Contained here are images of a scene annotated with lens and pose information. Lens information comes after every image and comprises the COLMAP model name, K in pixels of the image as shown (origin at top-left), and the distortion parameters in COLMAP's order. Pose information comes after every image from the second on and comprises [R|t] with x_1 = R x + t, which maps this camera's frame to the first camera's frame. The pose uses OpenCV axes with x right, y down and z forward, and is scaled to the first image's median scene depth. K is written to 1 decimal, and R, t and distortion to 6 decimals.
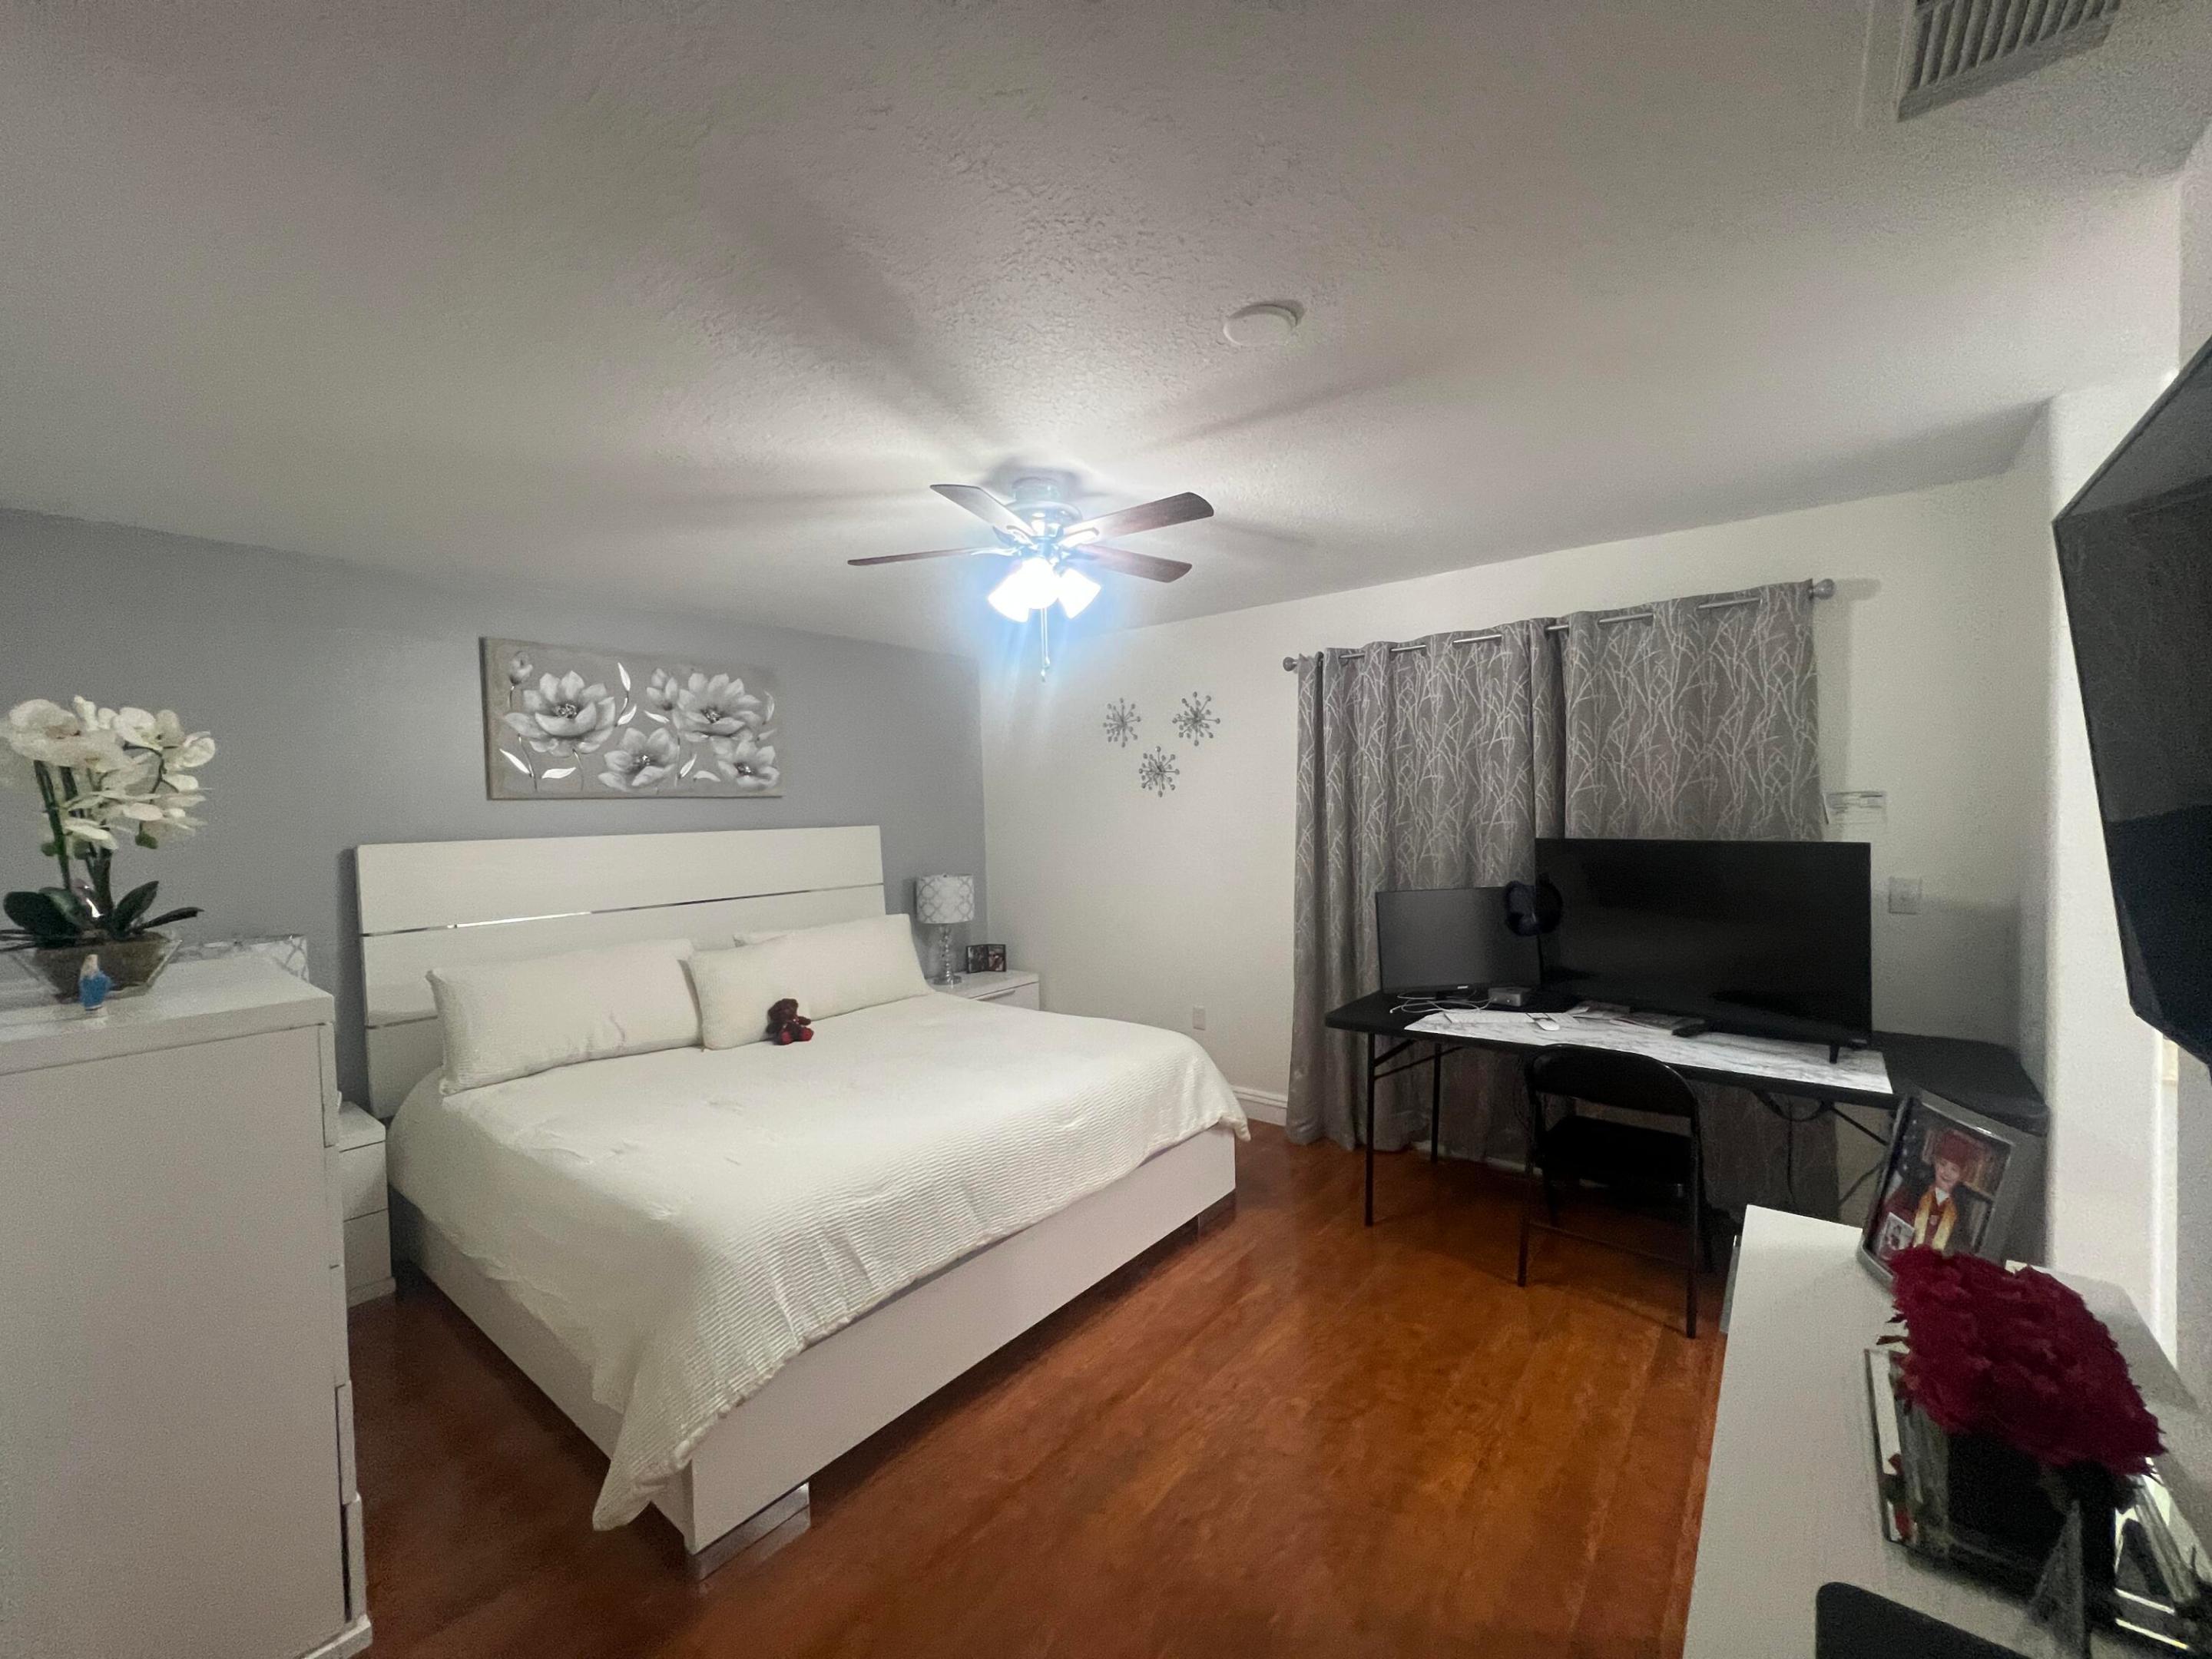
lens RADIAL K [[898.5, 0, 1096.7], [0, 898.5, 823.2], [0, 0, 1]] dist [0.001795, 0.000521]
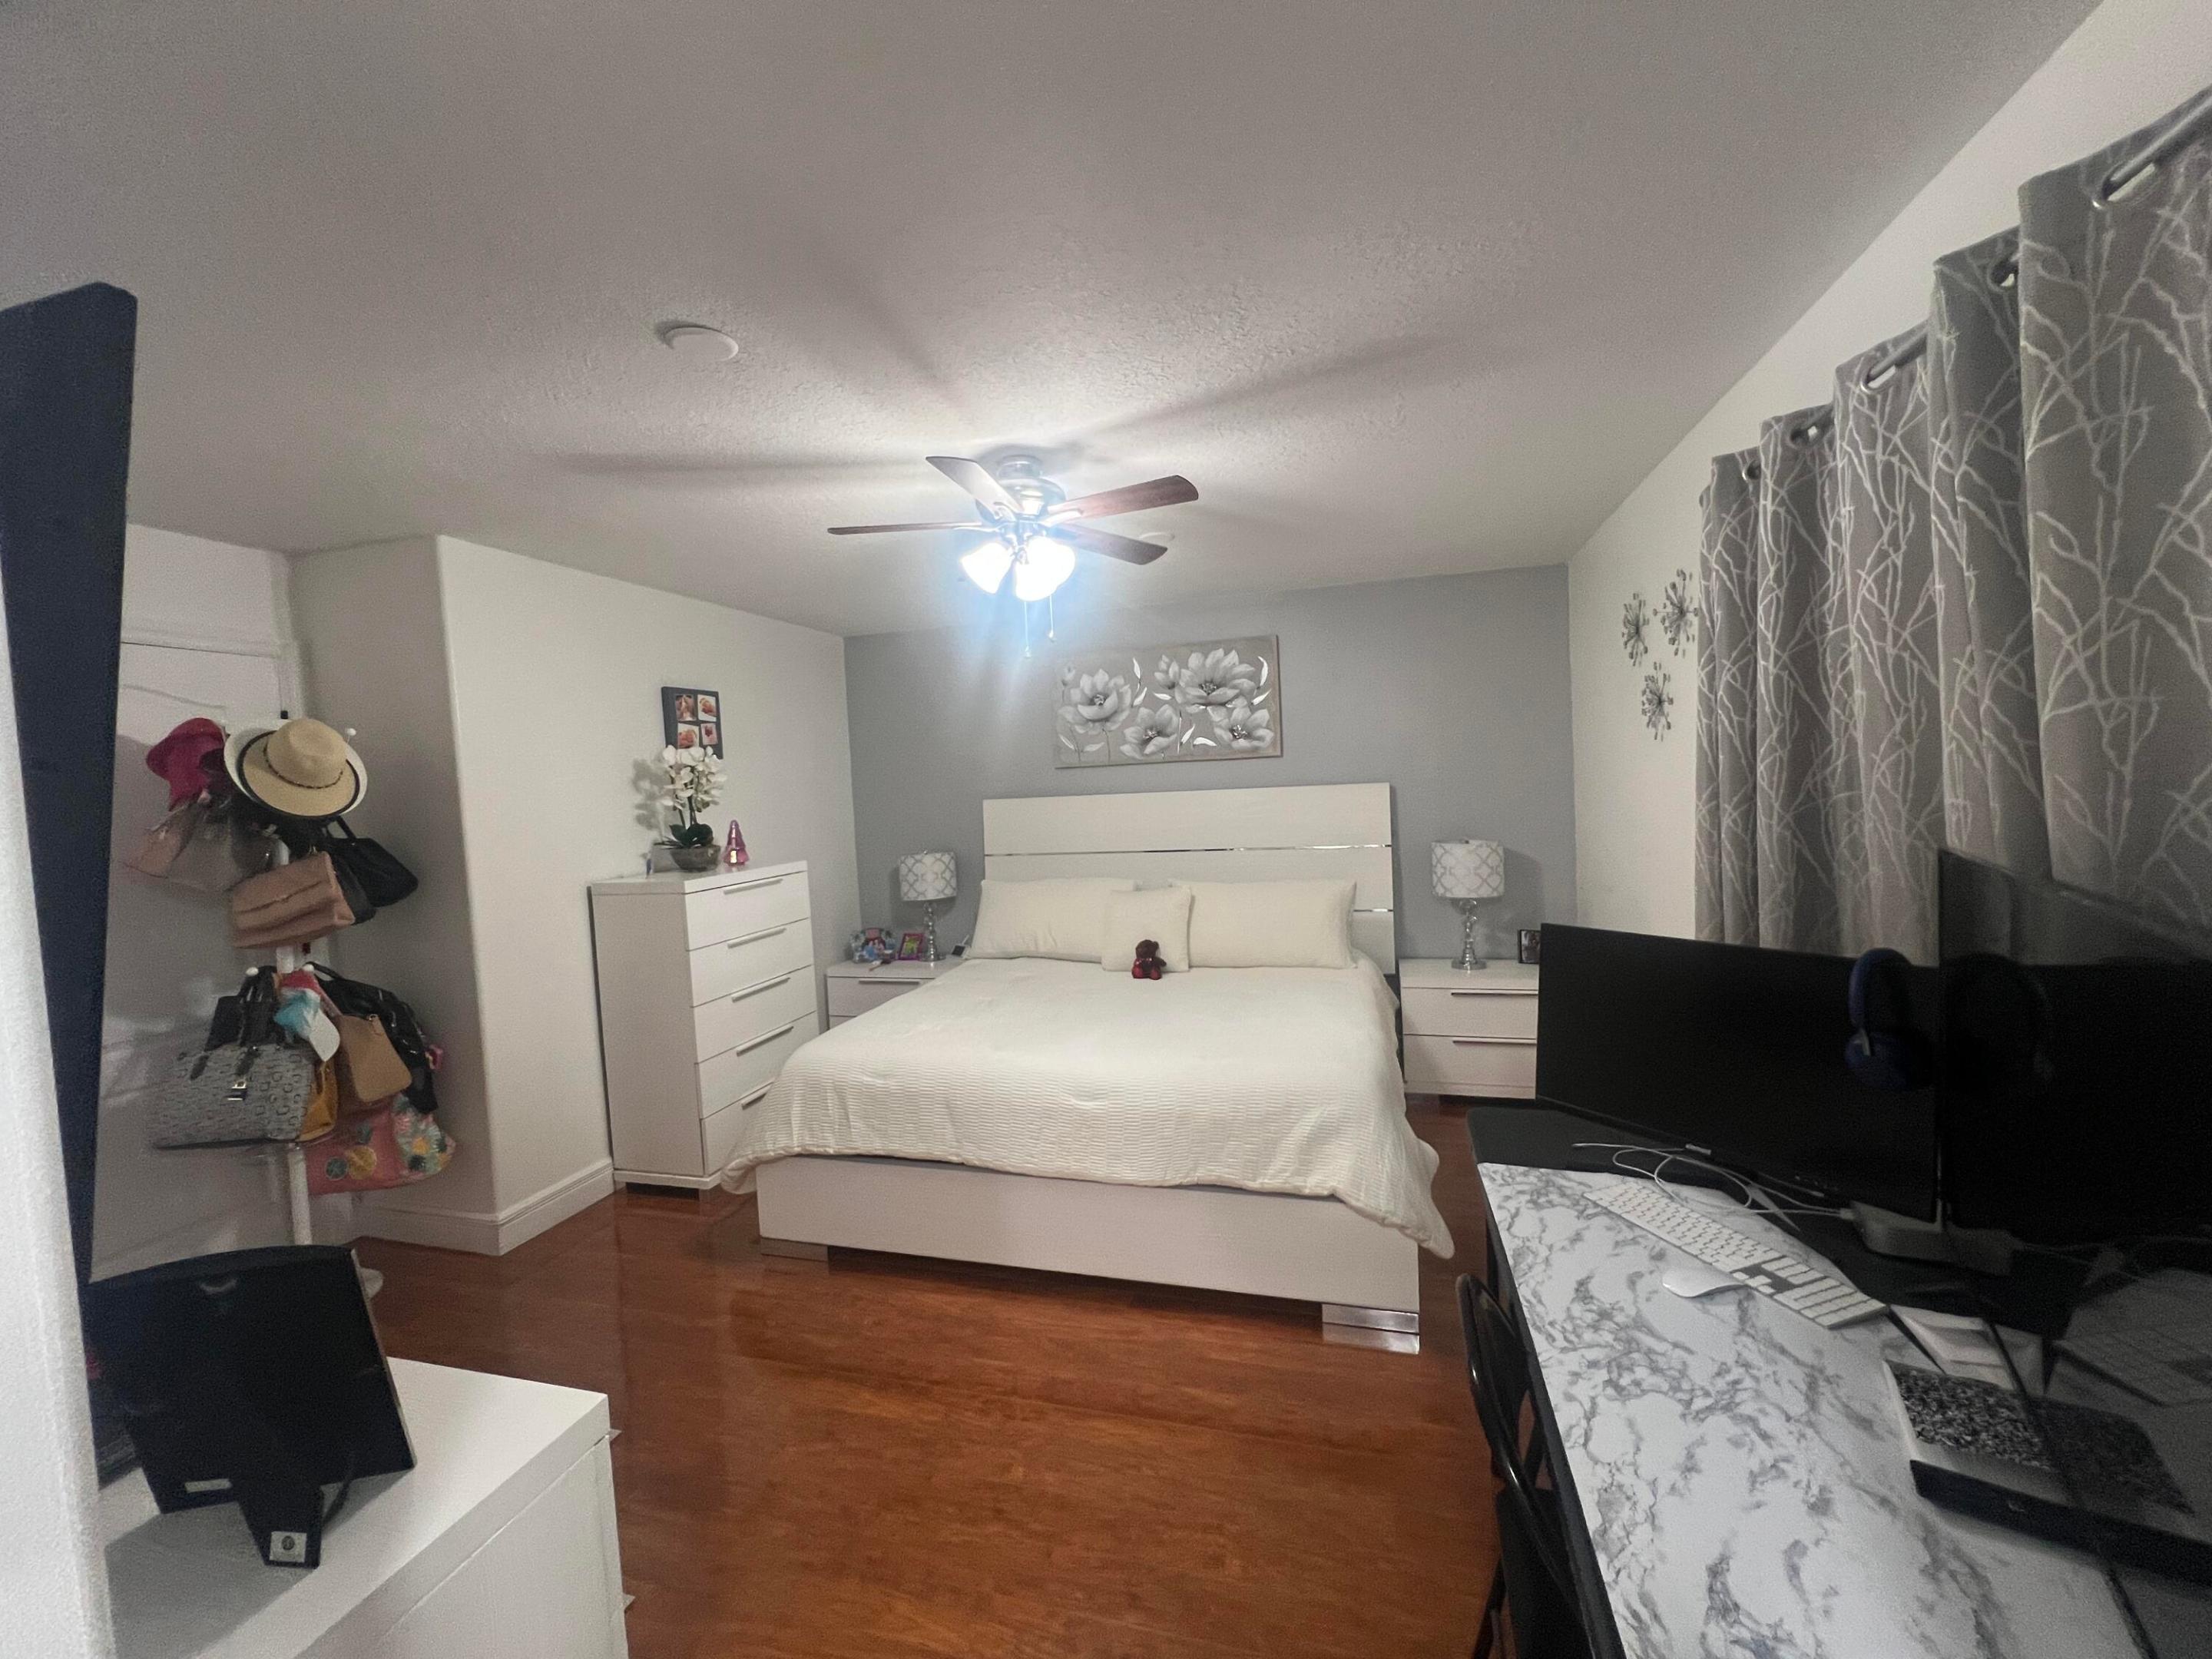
lens RADIAL K [[898.5, 0, 1096.7], [0, 898.5, 823.2], [0, 0, 1]] dist [0.001795, 0.000521]
pose [[0.384718, 0.047080, -0.921833, 0.608743], [0.019439, 0.998064, 0.059086, -0.020190], [0.922830, -0.040651, 0.383057, 0.452821]]
